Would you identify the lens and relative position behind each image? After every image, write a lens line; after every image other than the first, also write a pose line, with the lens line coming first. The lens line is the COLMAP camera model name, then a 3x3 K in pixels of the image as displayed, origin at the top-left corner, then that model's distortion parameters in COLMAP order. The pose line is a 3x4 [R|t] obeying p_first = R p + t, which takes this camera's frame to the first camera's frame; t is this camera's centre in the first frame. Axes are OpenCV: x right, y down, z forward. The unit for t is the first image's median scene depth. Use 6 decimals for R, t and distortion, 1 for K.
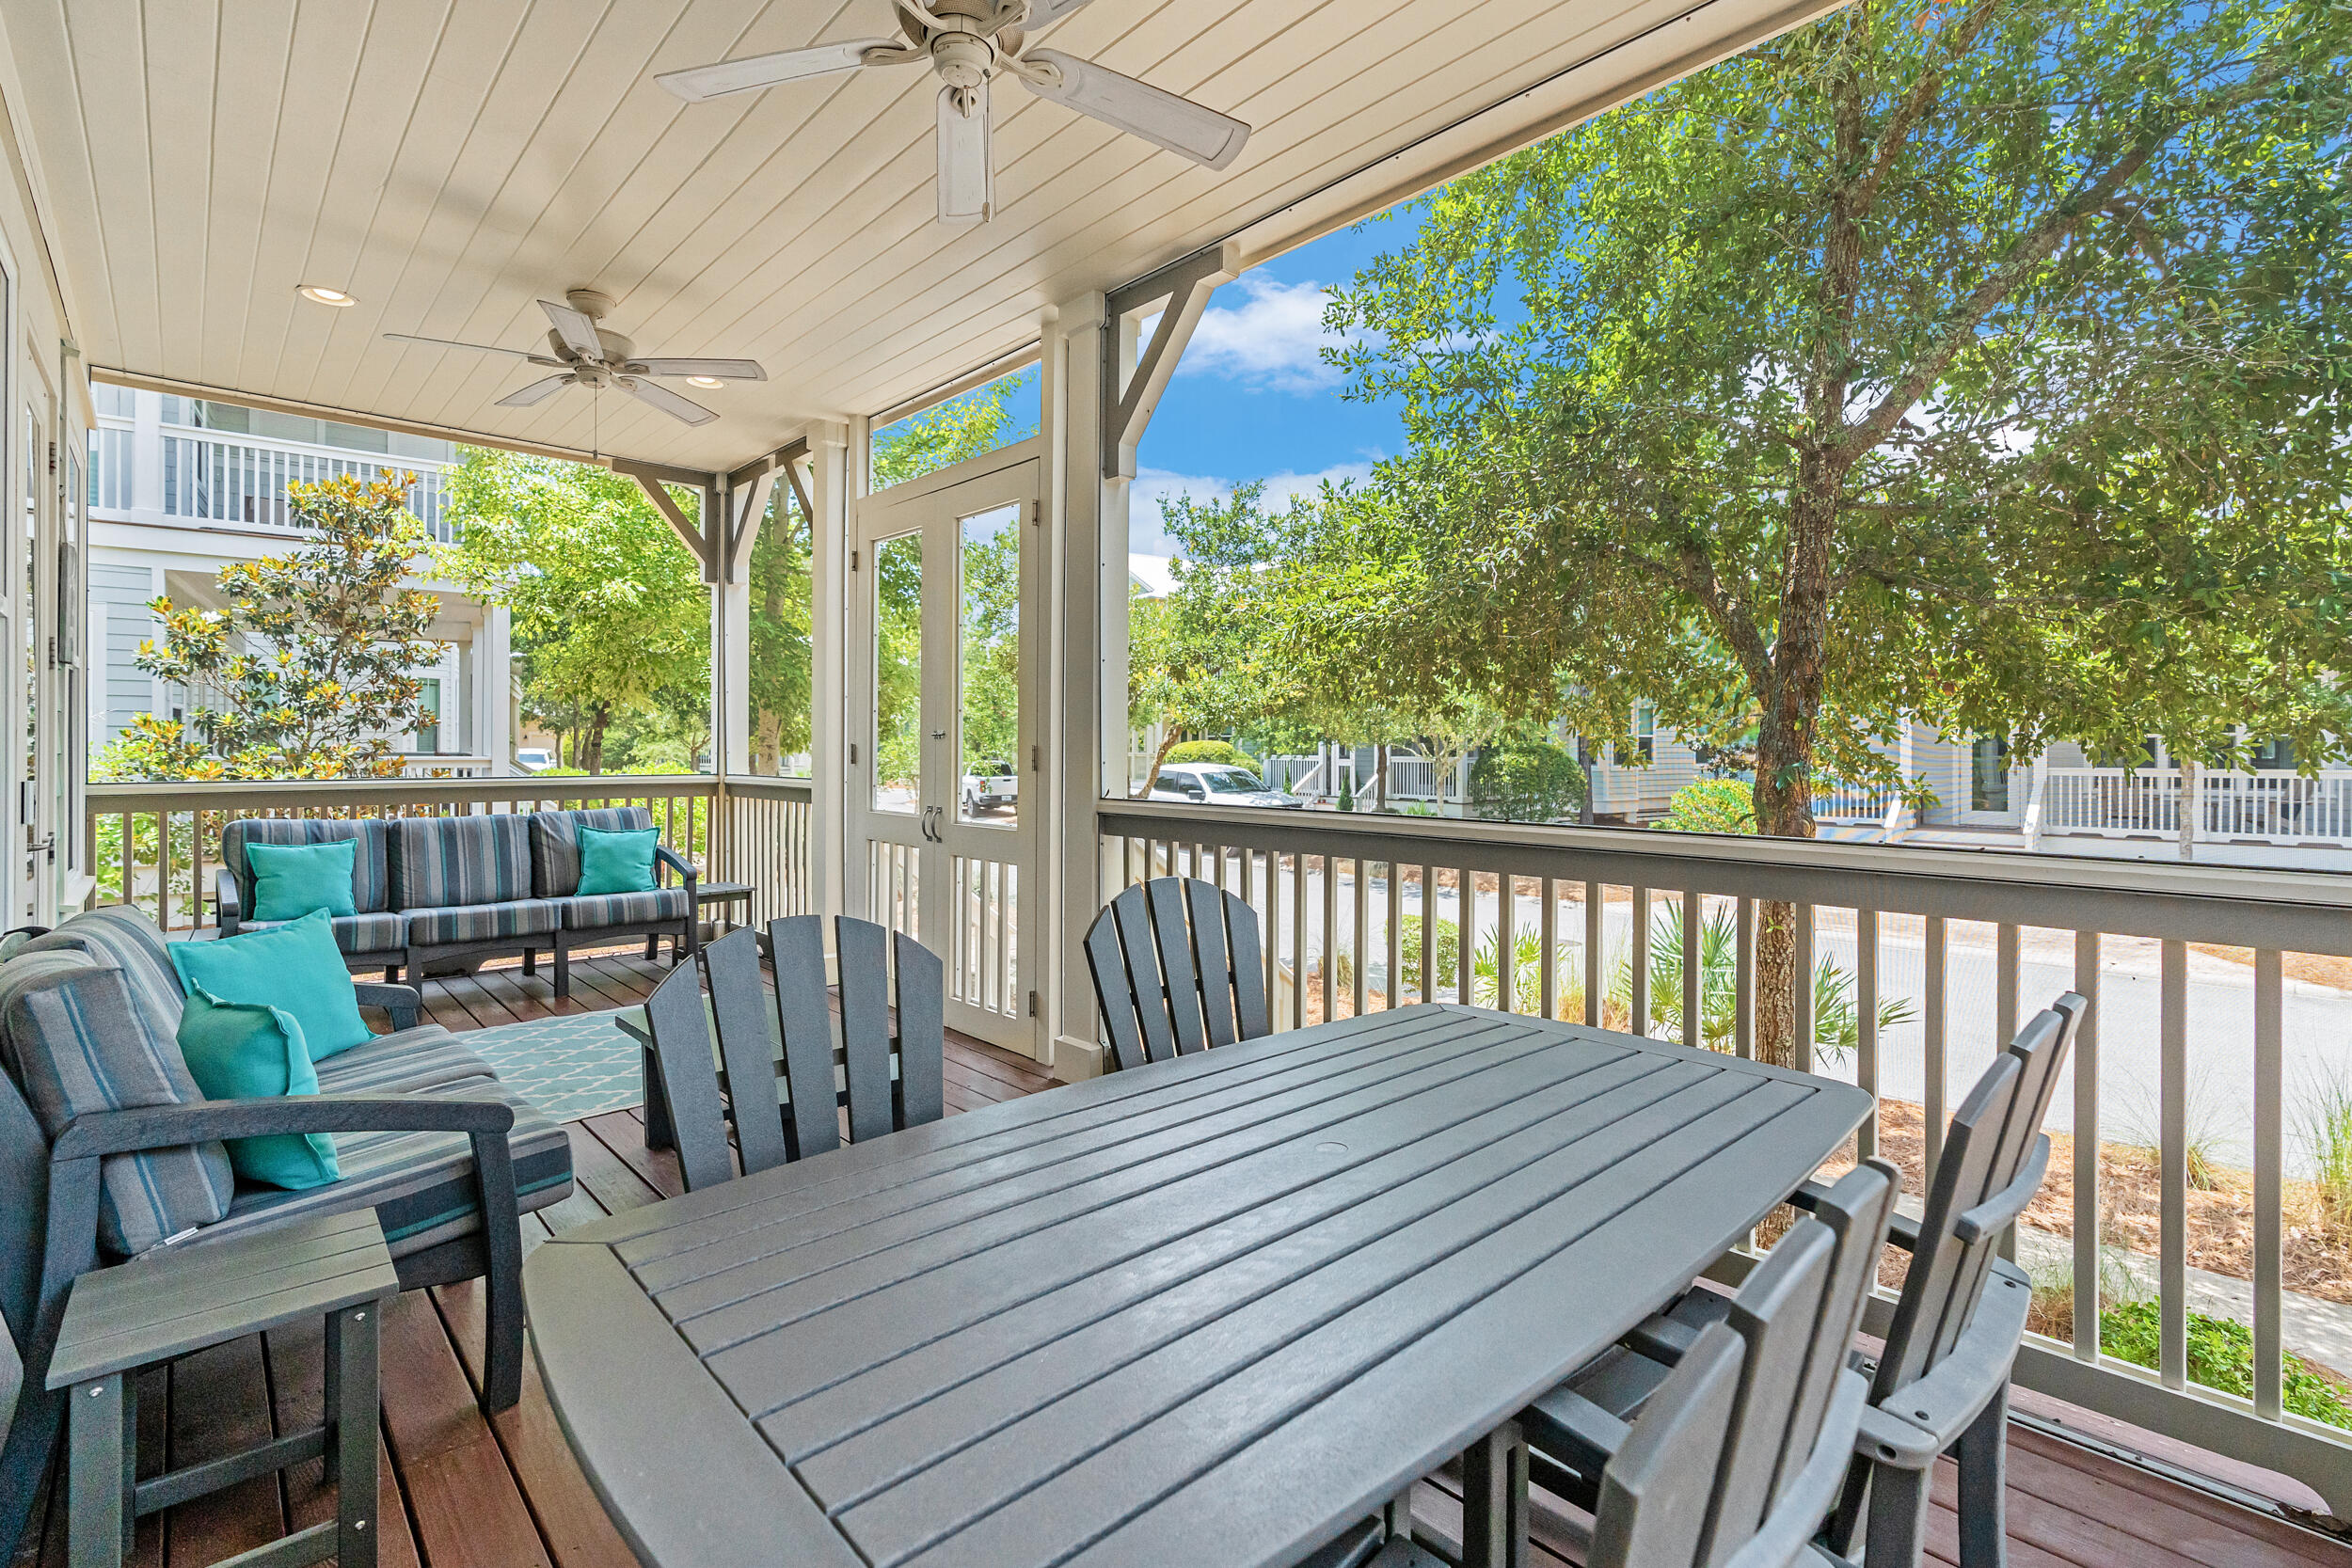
lens RADIAL K [[1089.2, 0, 1172.7], [0, 1089.2, 766.4], [0, 0, 1]] dist [-0.004190, -0.000158]
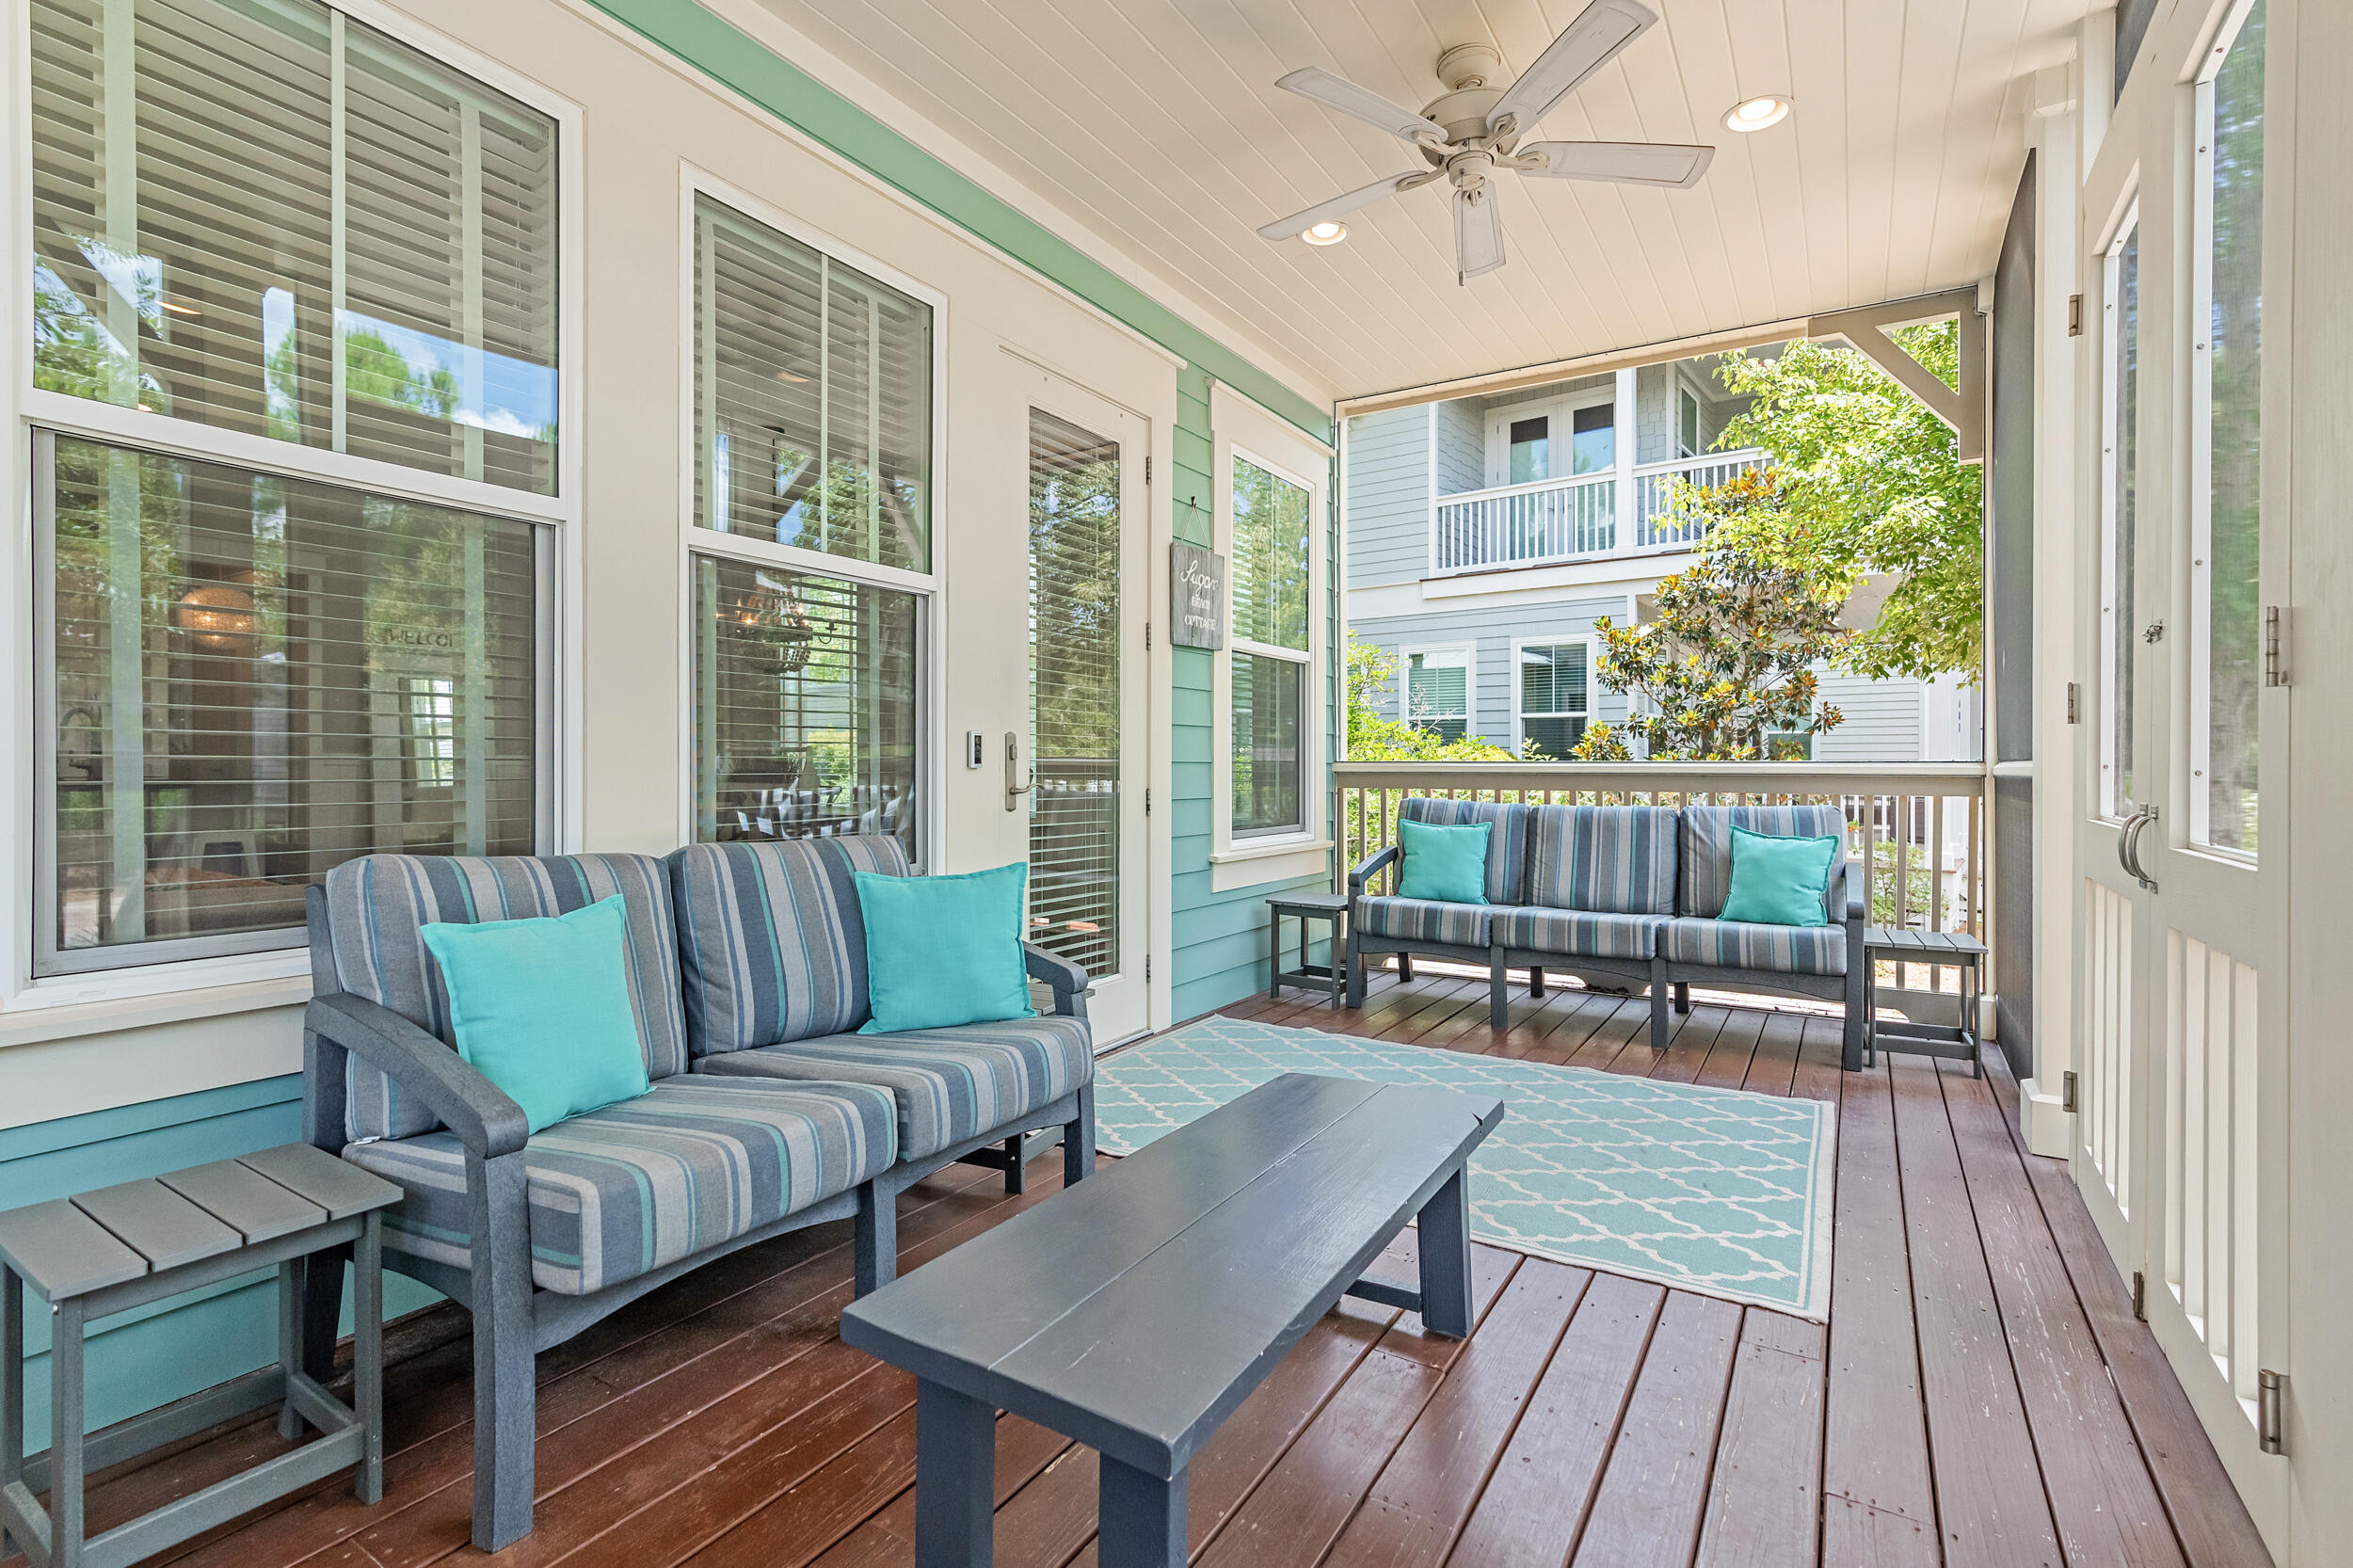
lens RADIAL K [[1089.7, 0, 1173.2], [0, 1089.7, 766.4], [0, 0, 1]] dist [-0.004190, -0.000158]
pose [[0.270787, 0.001522, -0.962638, 0.067676], [-0.021832, 0.999751, -0.004561, 0.025815], [0.962392, 0.022252, 0.270753, 0.437589]]
